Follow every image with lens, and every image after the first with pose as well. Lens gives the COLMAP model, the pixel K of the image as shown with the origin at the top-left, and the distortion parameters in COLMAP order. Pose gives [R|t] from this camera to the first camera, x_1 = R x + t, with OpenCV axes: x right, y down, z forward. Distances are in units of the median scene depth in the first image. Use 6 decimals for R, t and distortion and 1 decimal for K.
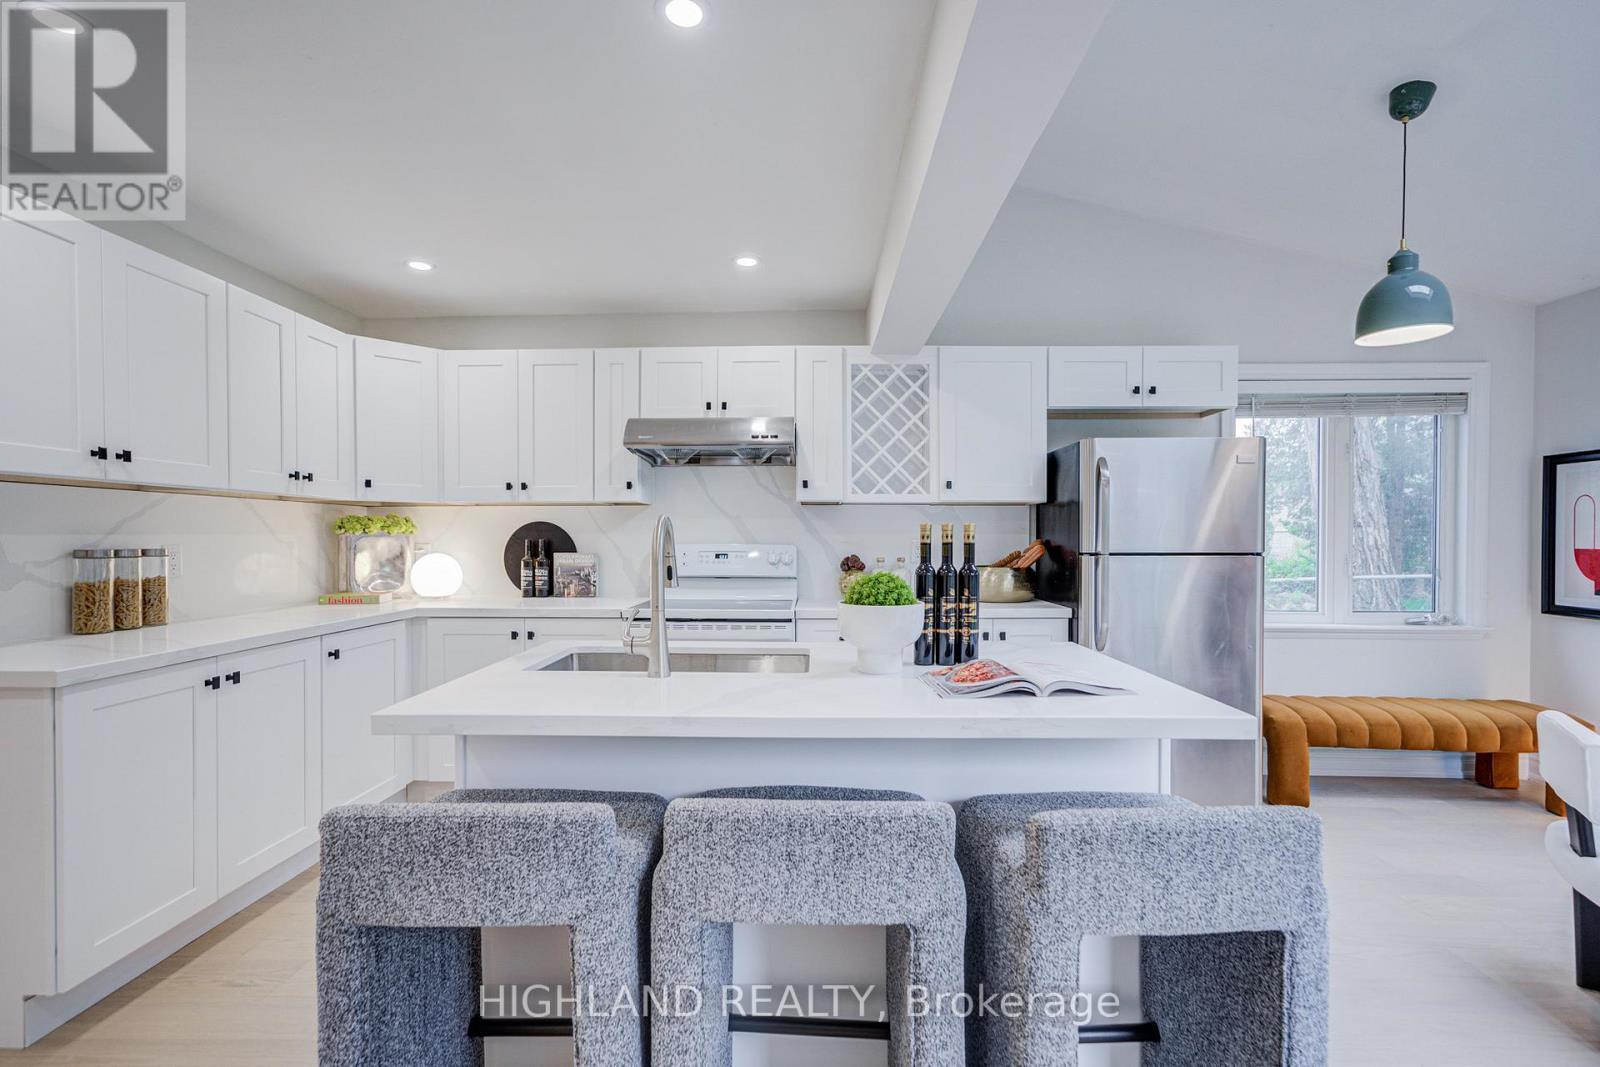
lens RADIAL K [[744.6, 0, 807.6], [0, 744.6, 529.1], [0, 0, 1]] dist [-0.004023, 0.000427]
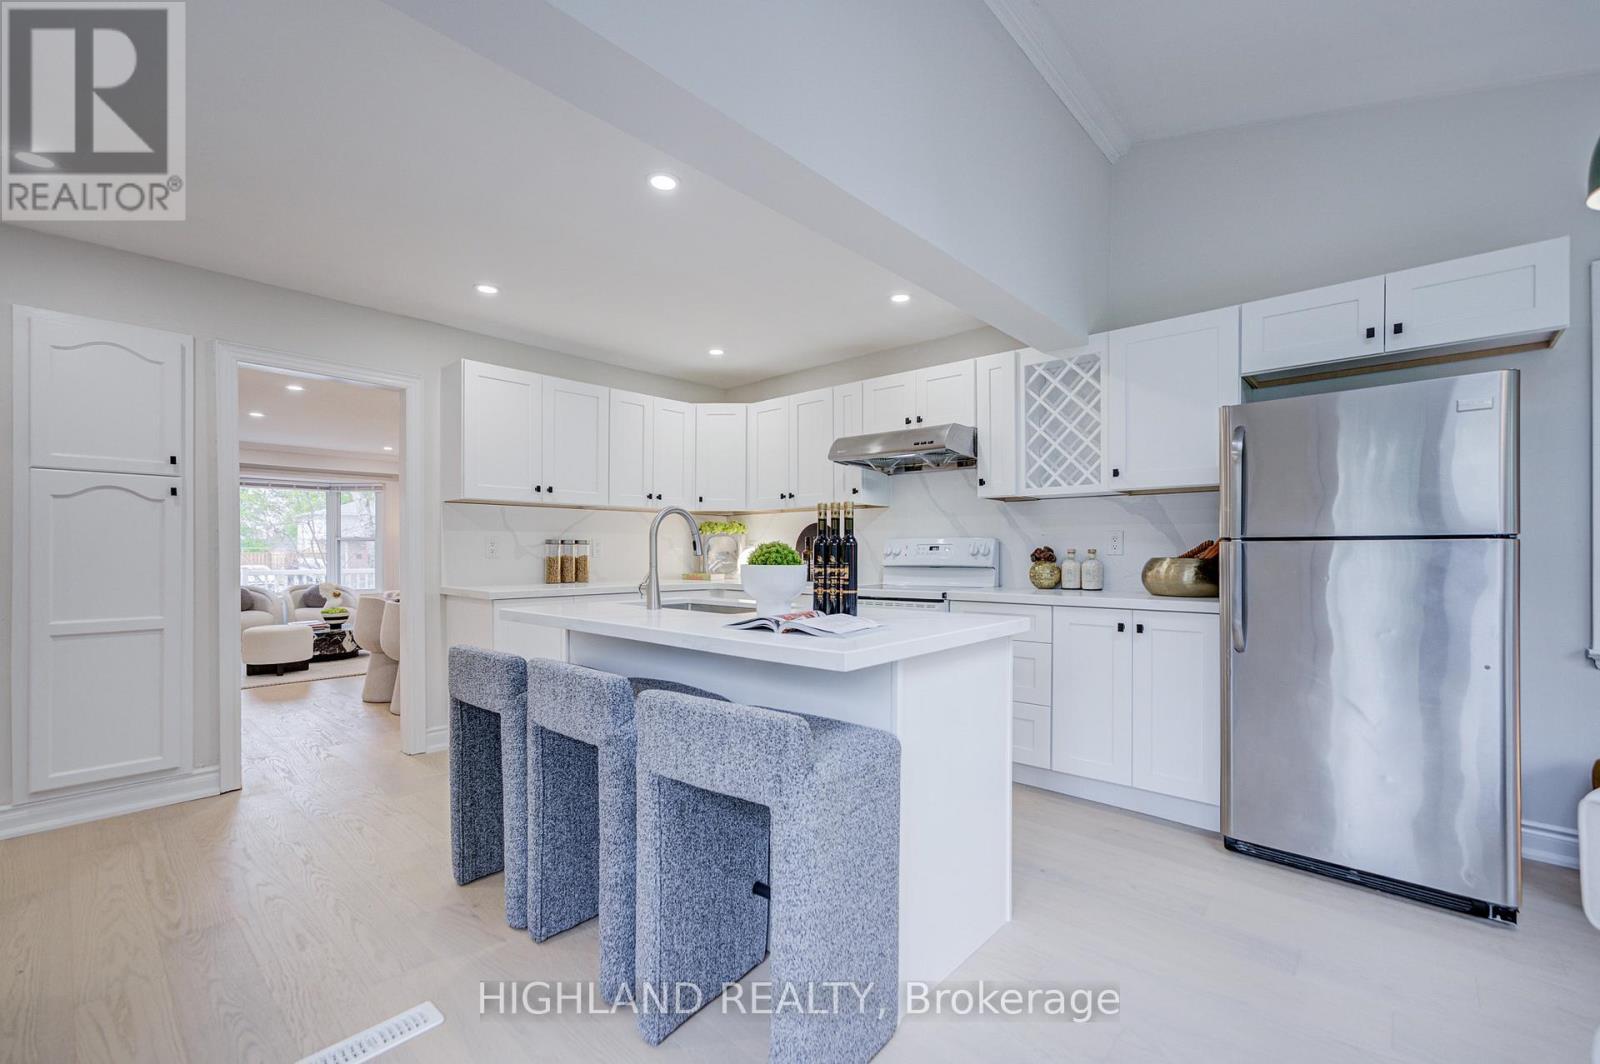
lens RADIAL K [[690.3, 0, 800.0], [0, 690.3, 546.7], [0, 0, 1]] dist [-0.002021, 0.000104]
pose [[0.758425, -0.003743, -0.651749, 0.485583], [0.008710, 0.999952, 0.004393, 0.030767], [0.651702, -0.009009, 0.758422, 0.049199]]
